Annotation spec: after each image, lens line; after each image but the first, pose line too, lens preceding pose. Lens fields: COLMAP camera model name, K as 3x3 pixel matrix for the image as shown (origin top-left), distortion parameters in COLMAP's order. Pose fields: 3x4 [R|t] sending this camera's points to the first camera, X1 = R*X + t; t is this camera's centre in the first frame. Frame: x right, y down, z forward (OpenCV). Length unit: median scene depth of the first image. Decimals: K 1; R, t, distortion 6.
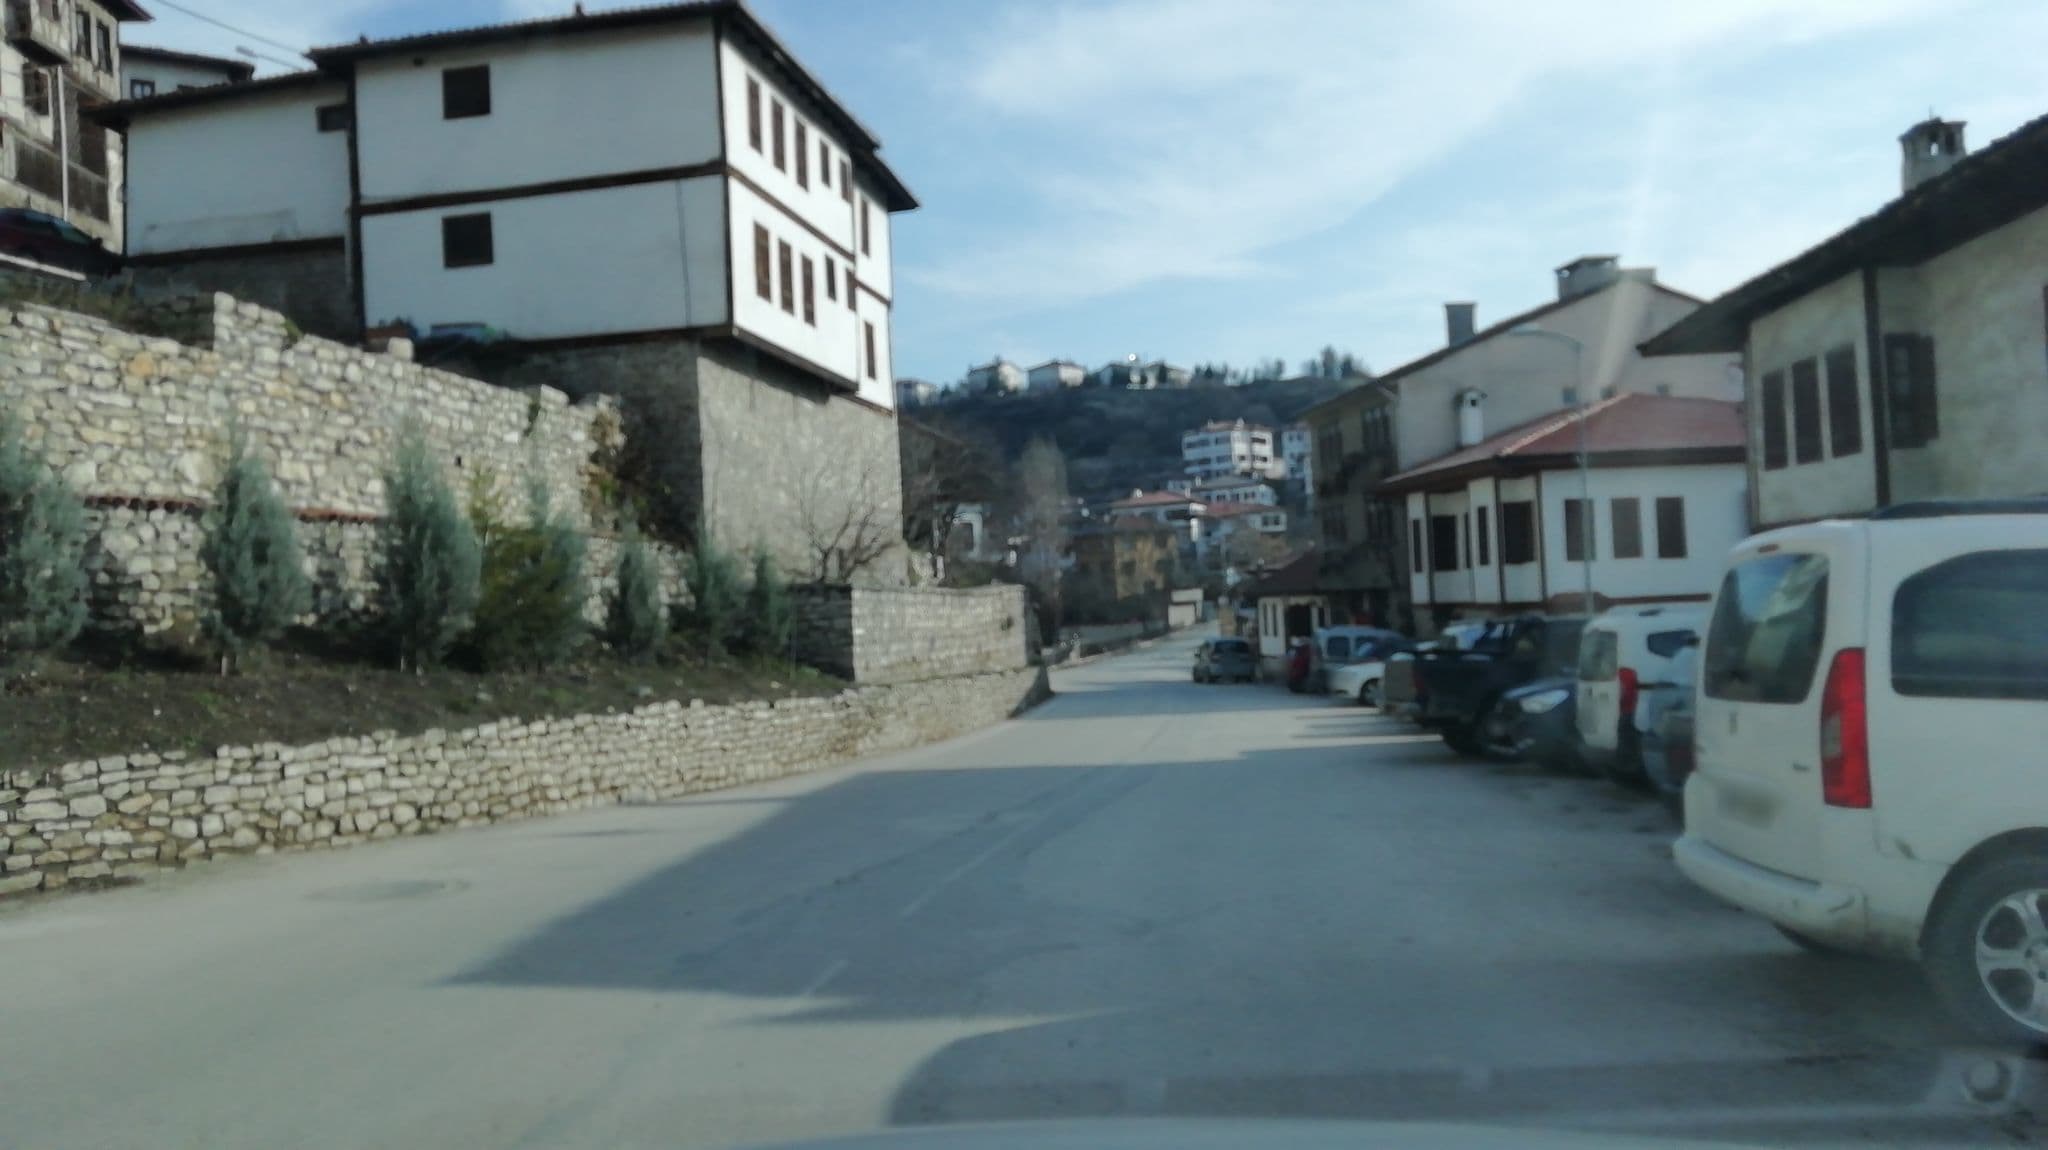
lens RADIAL K [[1636.8, 0, 1024.0], [0, 1636.8, 575.0], [0, 0, 1]] dist [-0.001038, -0.000141]
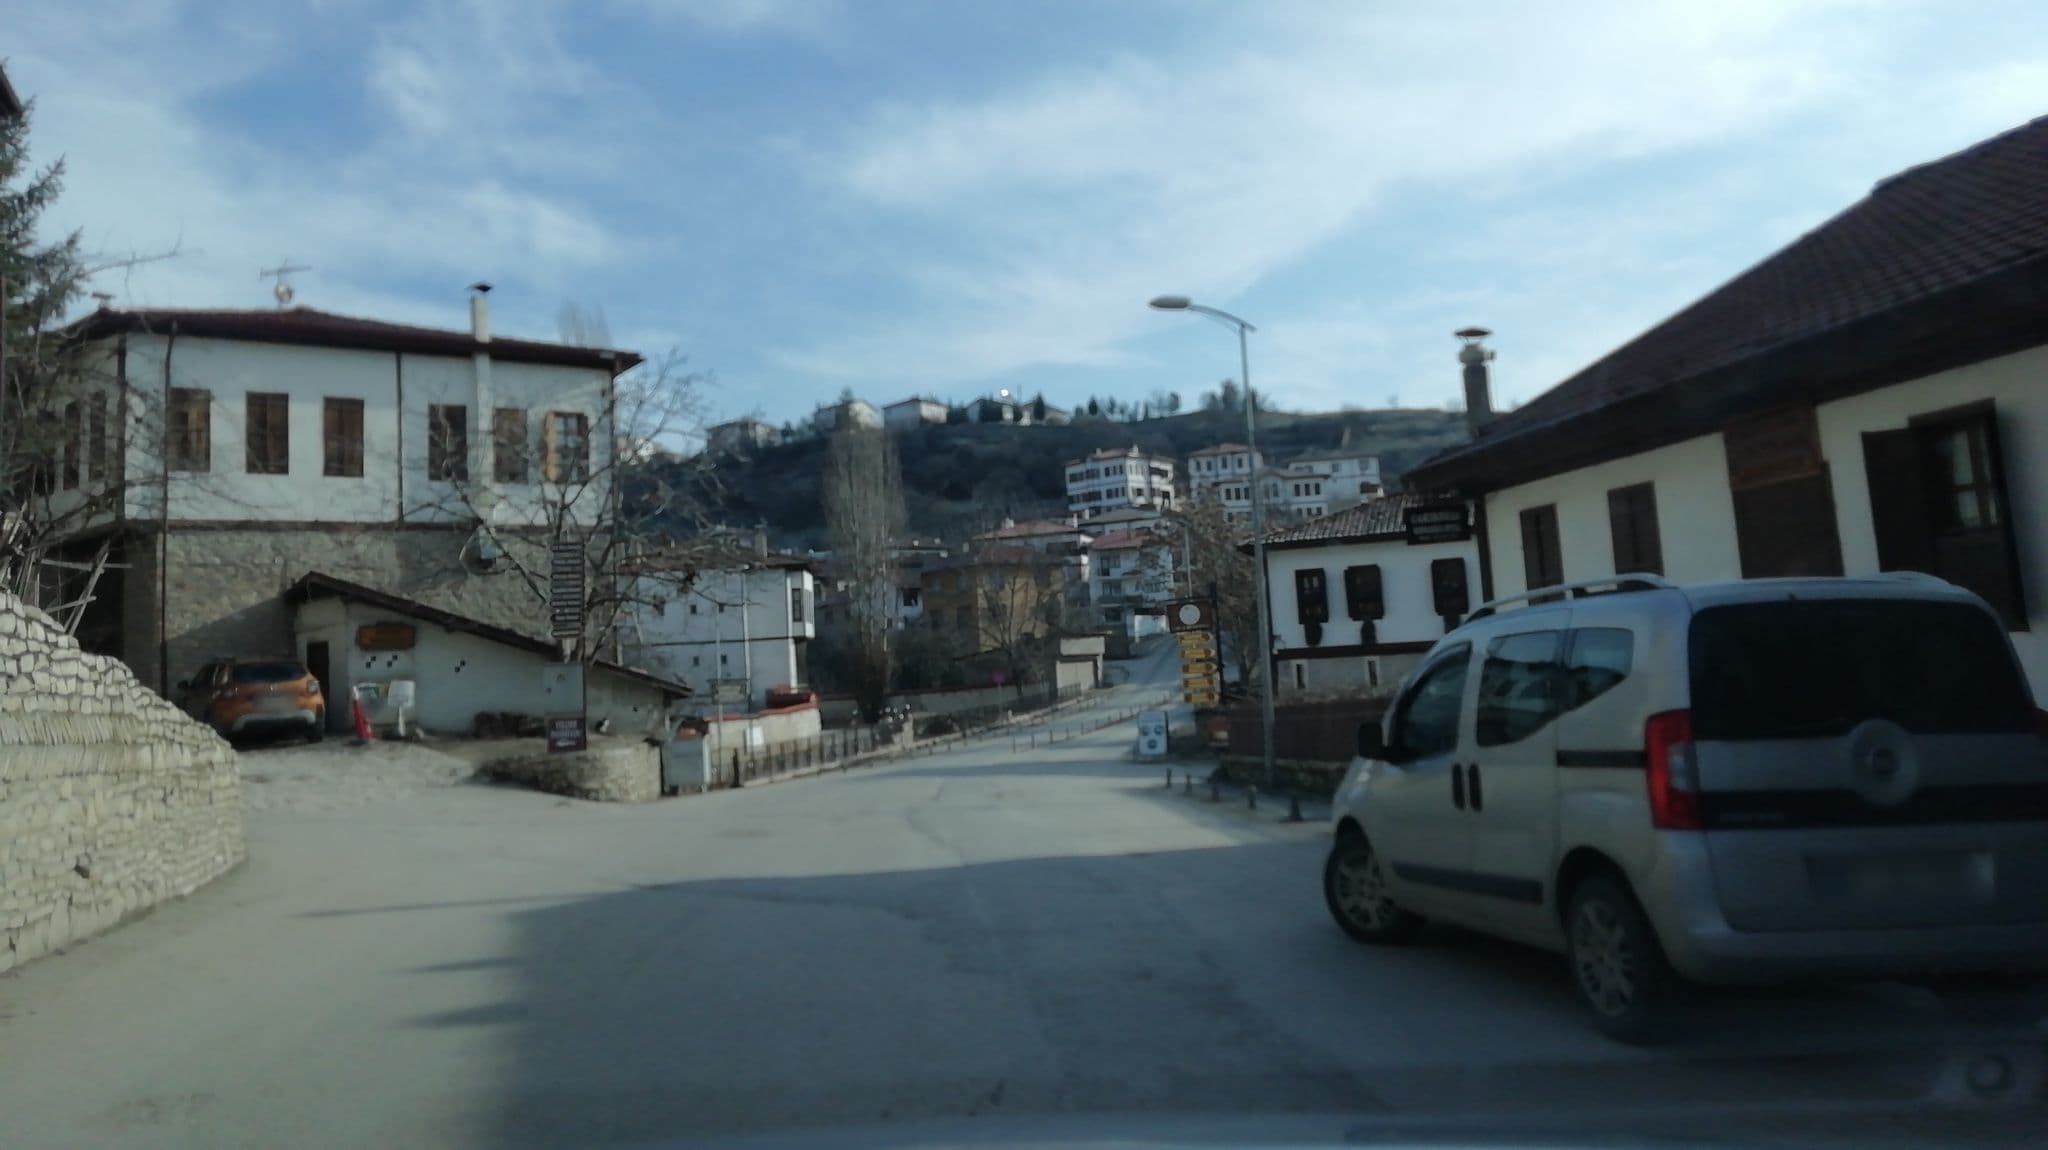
lens RADIAL K [[1636.8, 0, 1024.0], [0, 1636.8, 575.0], [0, 0, 1]] dist [-0.001038, -0.000141]
pose [[0.997157, -0.005421, 0.075154, 0.015176], [0.009211, 0.998698, -0.050173, 0.009618], [-0.074784, 0.050723, 0.995909, 0.195632]]
